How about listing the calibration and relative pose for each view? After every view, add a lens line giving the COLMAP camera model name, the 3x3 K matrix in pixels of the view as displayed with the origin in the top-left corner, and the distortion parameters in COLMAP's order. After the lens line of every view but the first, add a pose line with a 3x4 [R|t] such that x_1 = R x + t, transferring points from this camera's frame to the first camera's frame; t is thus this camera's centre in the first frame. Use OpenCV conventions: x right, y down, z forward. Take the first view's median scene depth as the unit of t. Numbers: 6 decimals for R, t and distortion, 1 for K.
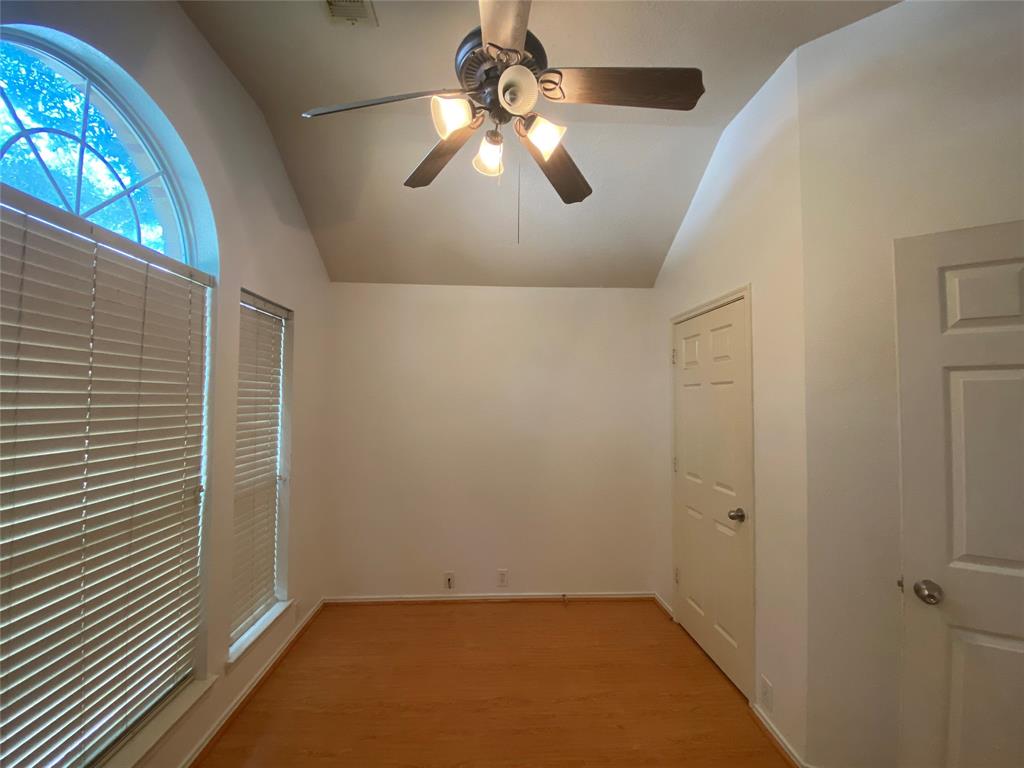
lens RADIAL K [[414.5, 0, 513.6], [0, 414.5, 381.1], [0, 0, 1]] dist [0.003236, -0.008642]
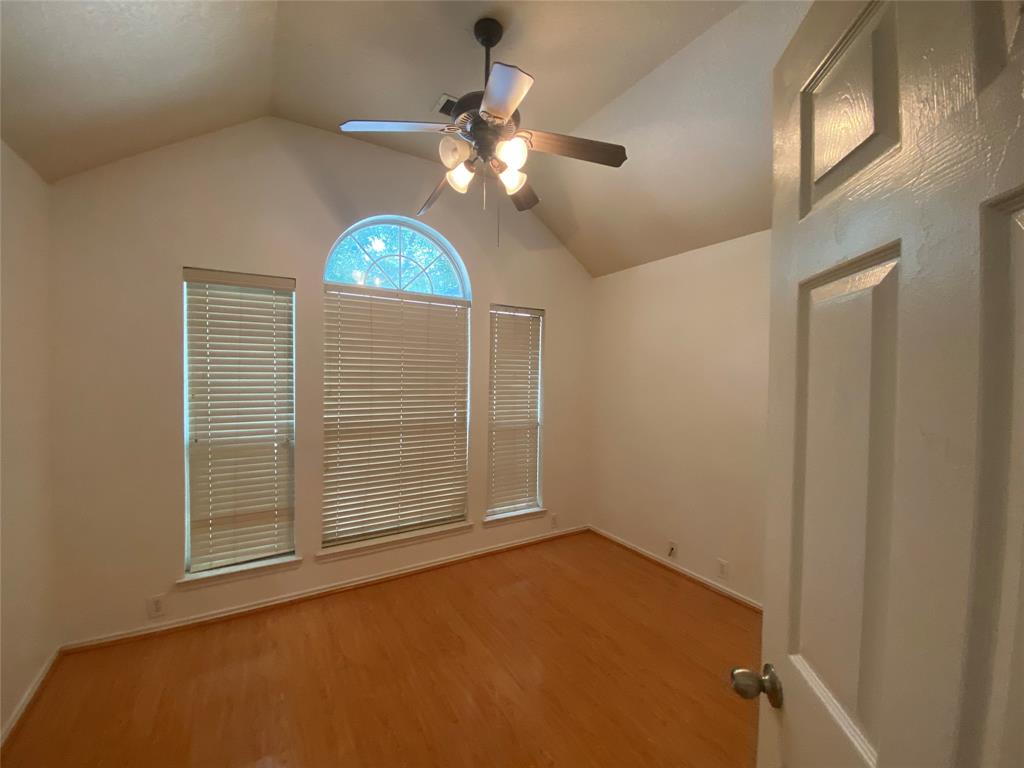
lens RADIAL K [[414.5, 0, 507.3], [0, 414.5, 386.6], [0, 0, 1]] dist [0.003236, -0.008642]
pose [[0.452063, 0.026301, -0.891598, 0.707249], [0.026481, 0.998729, 0.042887, 0.031843], [0.891593, -0.042998, 0.450792, 0.241651]]
